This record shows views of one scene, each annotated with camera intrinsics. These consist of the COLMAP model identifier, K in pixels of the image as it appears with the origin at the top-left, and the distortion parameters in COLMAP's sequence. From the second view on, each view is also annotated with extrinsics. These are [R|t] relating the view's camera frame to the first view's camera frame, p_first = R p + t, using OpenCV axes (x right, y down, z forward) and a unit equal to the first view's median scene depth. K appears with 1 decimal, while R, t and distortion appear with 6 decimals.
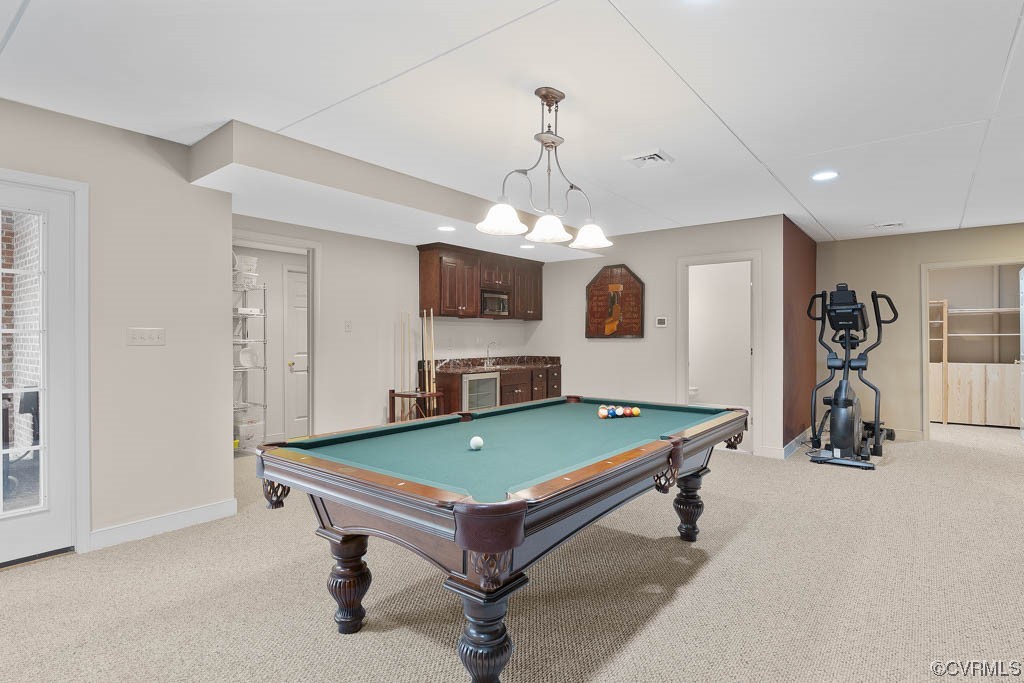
lens RADIAL K [[521.9, 0, 519.4], [0, 521.9, 341.3], [0, 0, 1]] dist [0.005381, 0.000141]
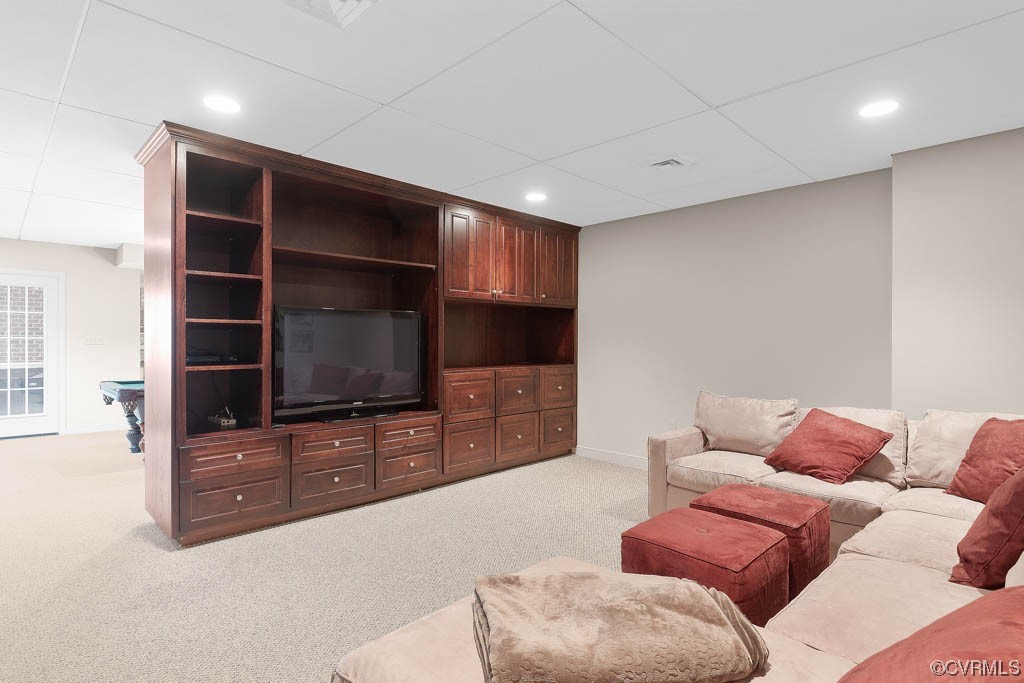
lens RADIAL K [[521.9, 0, 513.0], [0, 521.9, 340.7], [0, 0, 1]] dist [0.005381, 0.000141]
pose [[0.992018, 0.002379, -0.126072, 1.627529], [-0.002743, 0.999993, -0.002710, -0.006853], [0.126065, 0.003034, 0.992017, -1.179153]]
